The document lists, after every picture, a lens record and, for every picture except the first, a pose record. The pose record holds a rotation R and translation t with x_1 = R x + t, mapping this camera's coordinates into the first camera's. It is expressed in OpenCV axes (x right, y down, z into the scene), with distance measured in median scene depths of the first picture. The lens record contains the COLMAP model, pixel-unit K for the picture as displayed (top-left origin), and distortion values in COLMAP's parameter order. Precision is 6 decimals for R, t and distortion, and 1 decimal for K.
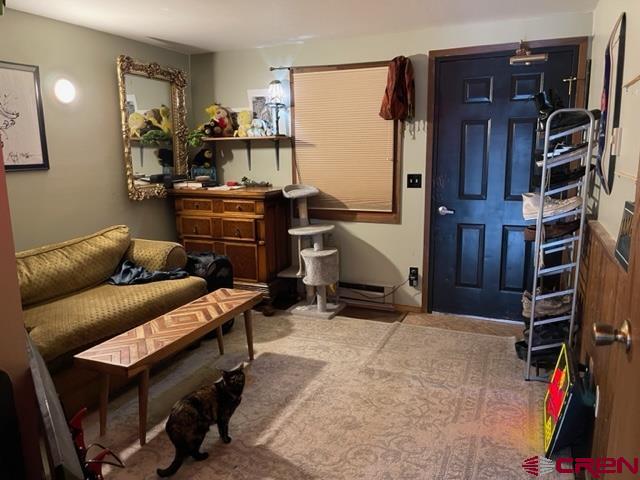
lens RADIAL K [[489.6, 0, 320.0], [0, 489.6, 240.0], [0, 0, 1]] dist [0.009388, -0.001703]
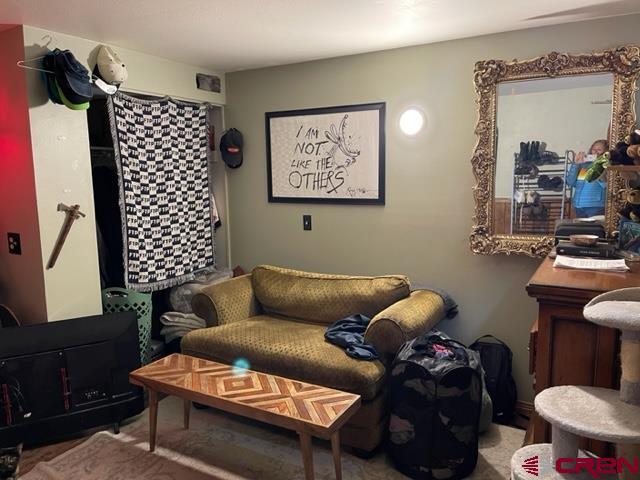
lens RADIAL K [[489.6, 0, 320.0], [0, 489.6, 240.0], [0, 0, 1]] dist [0.009388, -0.001703]
pose [[-0.128870, 0.140508, -0.981657, 0.466763], [-0.173302, 0.971487, 0.161803, -0.224817], [0.976401, 0.190975, -0.100845, 1.045430]]
